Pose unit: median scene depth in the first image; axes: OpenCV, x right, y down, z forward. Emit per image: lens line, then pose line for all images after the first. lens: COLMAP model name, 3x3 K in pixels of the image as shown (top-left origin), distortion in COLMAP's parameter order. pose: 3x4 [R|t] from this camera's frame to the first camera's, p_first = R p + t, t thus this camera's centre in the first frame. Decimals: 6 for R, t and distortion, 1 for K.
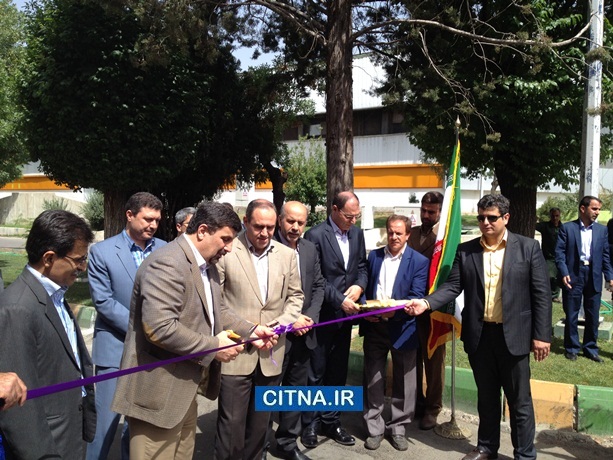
lens RADIAL K [[631.3, 0, 308.3], [0, 631.3, 259.1], [0, 0, 1]] dist [0.125184, -0.243756]
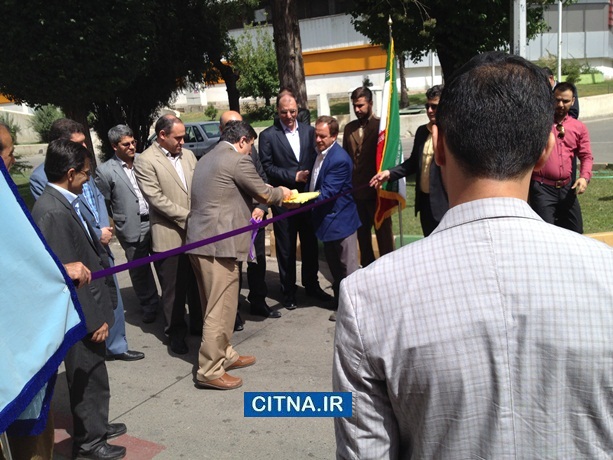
lens RADIAL K [[636.7, 0, 335.0], [0, 636.7, 261.1], [0, 0, 1]] dist [0.177384, -0.368704]
pose [[0.989982, -0.113320, 0.084223, -0.004174], [0.097259, 0.979750, 0.175019, -0.004553], [-0.102351, -0.165074, 0.980956, -0.104568]]
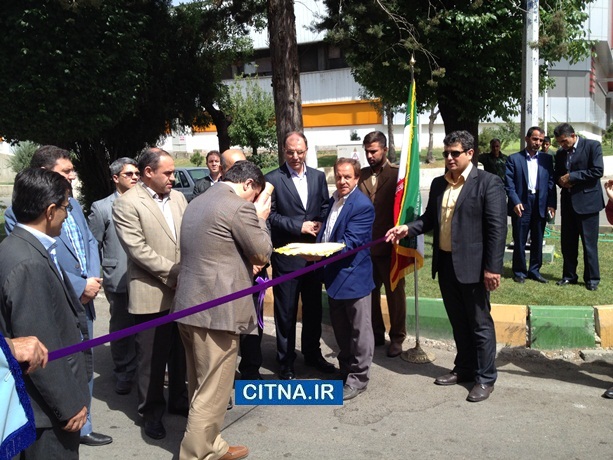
lens RADIAL K [[630.3, 0, 328.7], [0, 630.3, 257.3], [0, 0, 1]] dist [0.156529, -0.349968]
pose [[0.990588, -0.068509, 0.118497, -0.021588], [0.057510, 0.993921, 0.093878, -0.003239], [-0.124209, -0.086180, 0.988507, -0.009936]]
